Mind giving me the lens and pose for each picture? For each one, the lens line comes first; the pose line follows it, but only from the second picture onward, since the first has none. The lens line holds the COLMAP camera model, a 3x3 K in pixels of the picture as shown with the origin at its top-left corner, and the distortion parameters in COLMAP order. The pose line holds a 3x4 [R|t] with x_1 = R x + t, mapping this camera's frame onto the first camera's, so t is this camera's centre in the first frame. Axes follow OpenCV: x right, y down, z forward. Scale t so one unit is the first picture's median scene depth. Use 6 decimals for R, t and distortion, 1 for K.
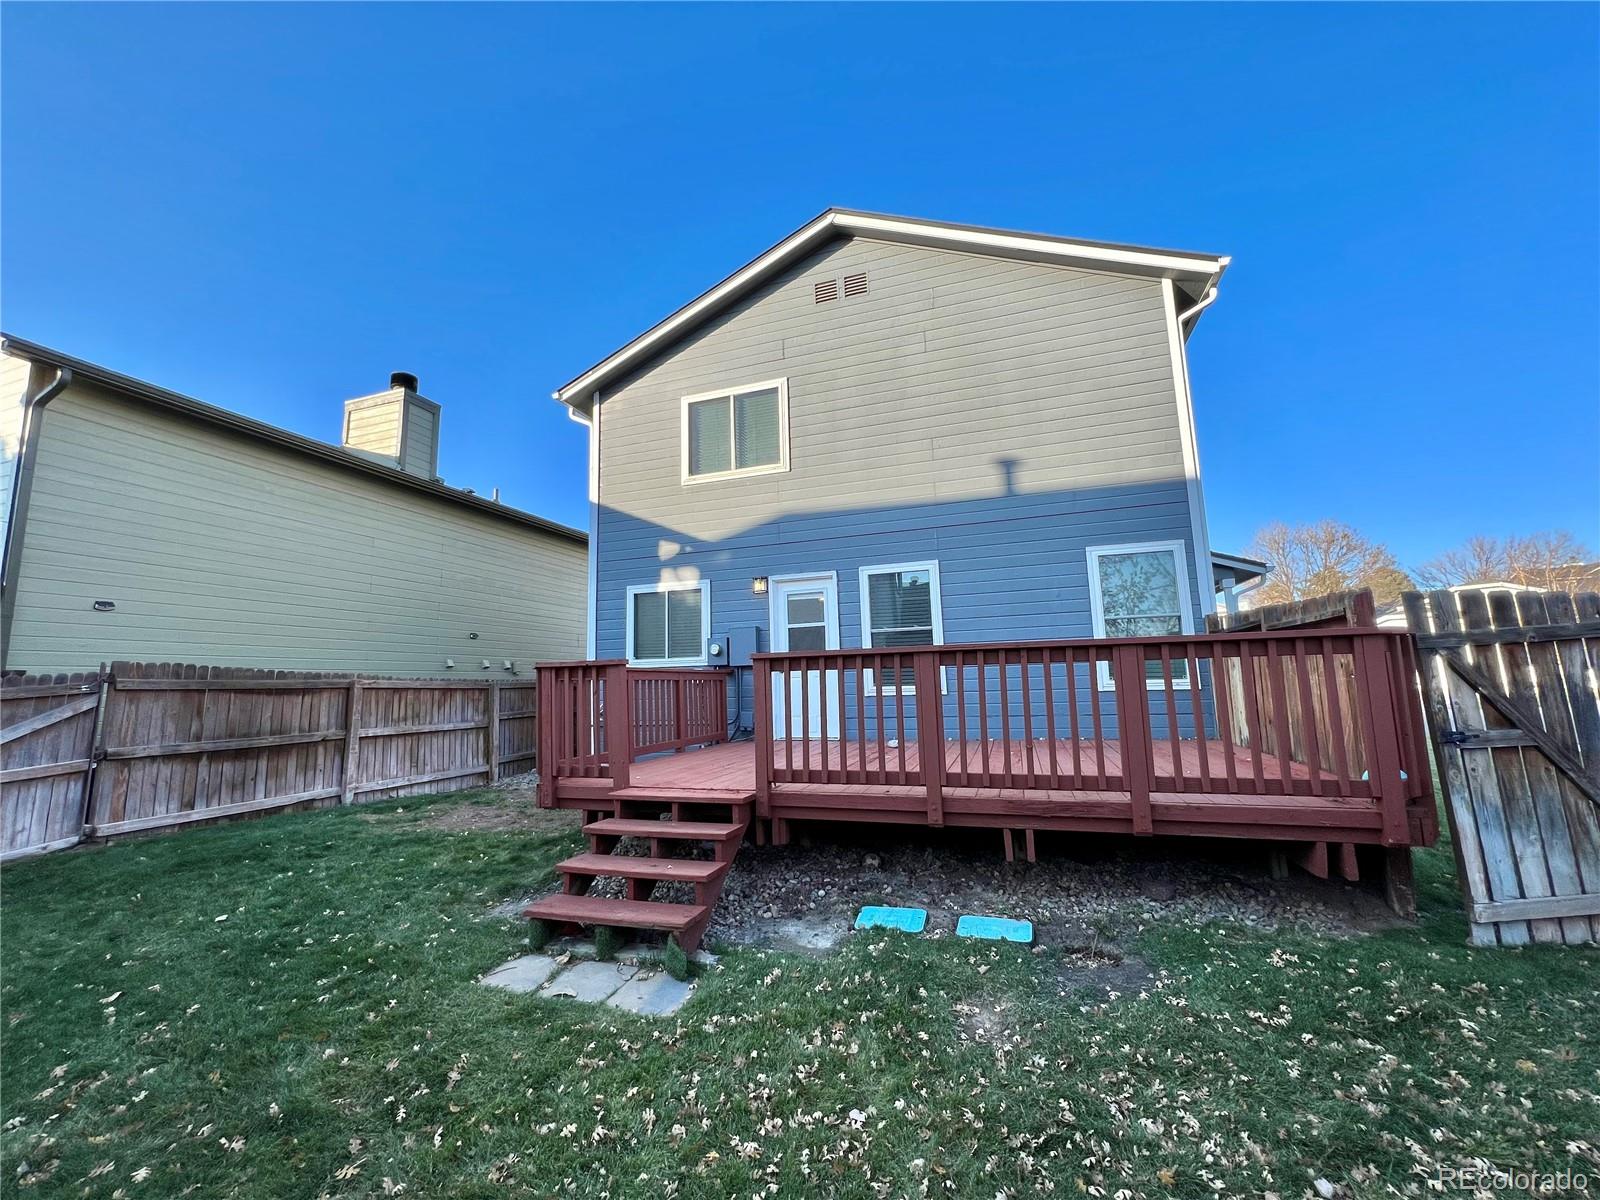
lens RADIAL K [[641.1, 0, 805.8], [0, 641.1, 599.3], [0, 0, 1]] dist [-0.001089, 0.000162]
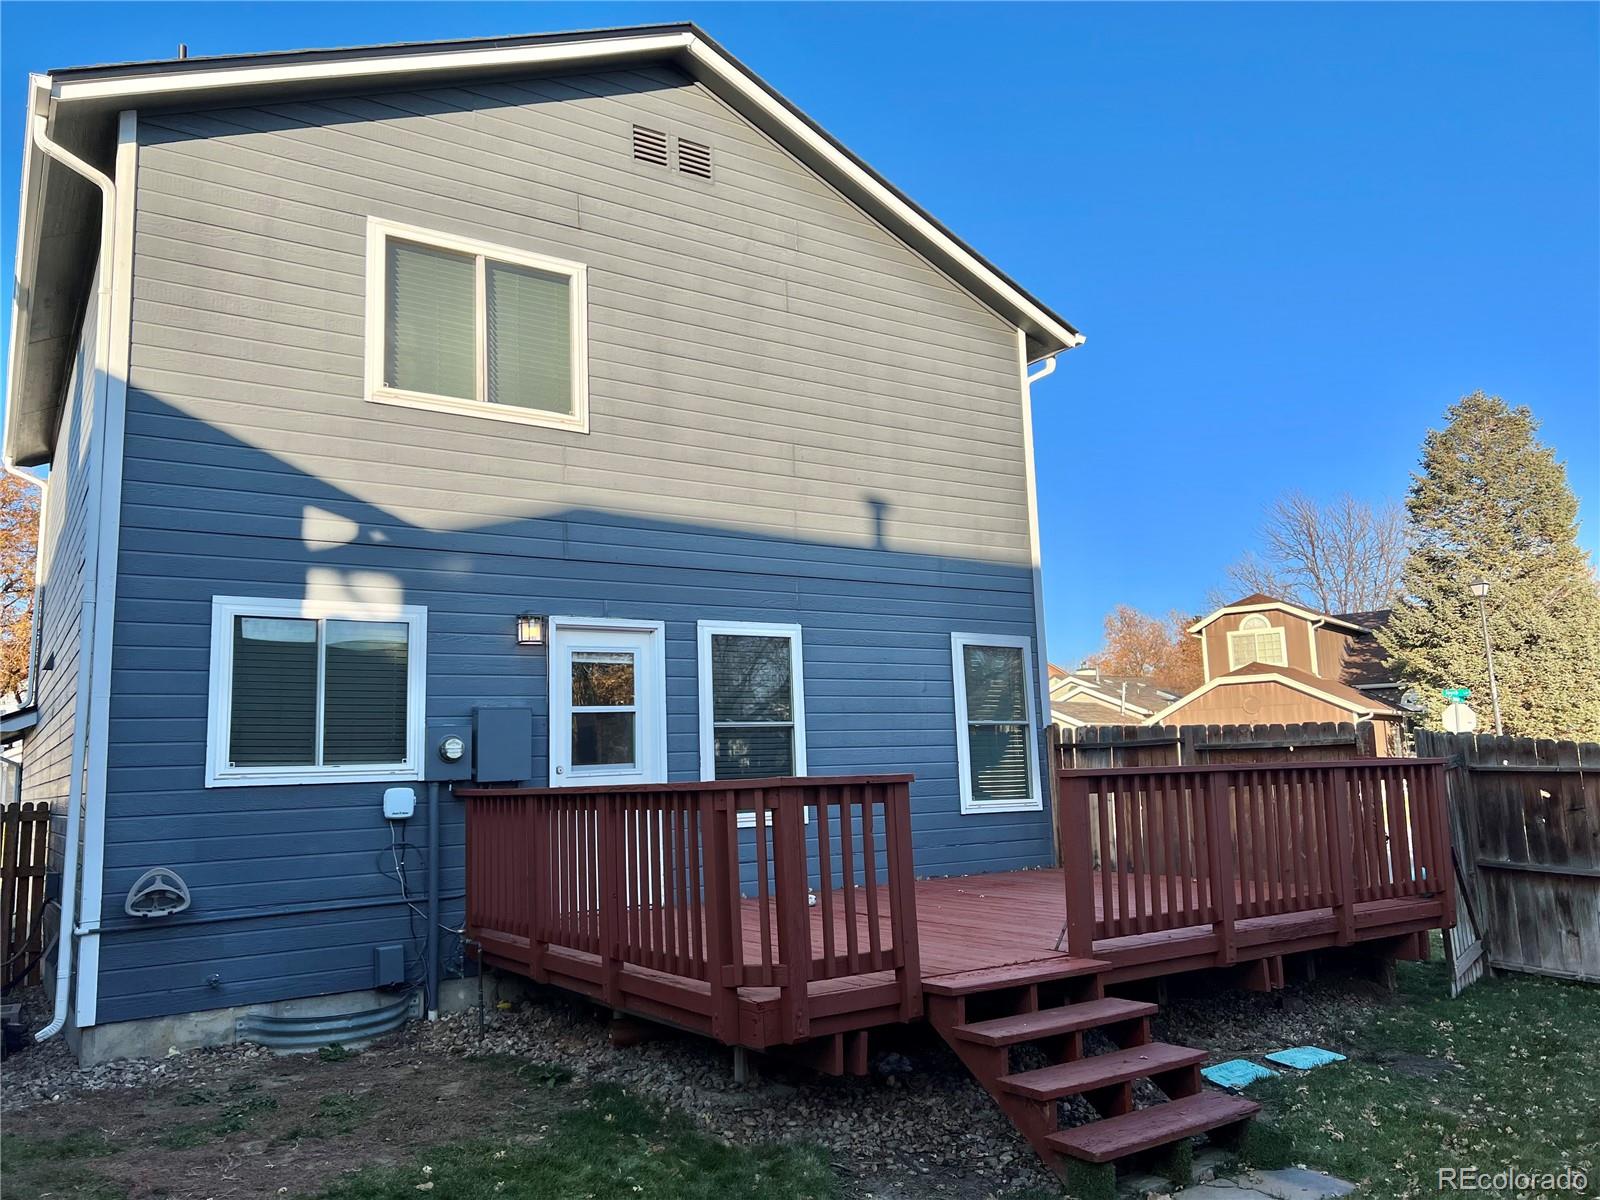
lens RADIAL K [[1204.0, 0, 805.4], [0, 1204.0, 603.8], [0, 0, 1]] dist [0.057692, -0.064960]
pose [[0.610461, 0.115286, 0.783611, -0.734952], [-0.092074, 0.992972, -0.074358, 0.010425], [-0.786676, -0.026757, 0.616786, 0.191016]]
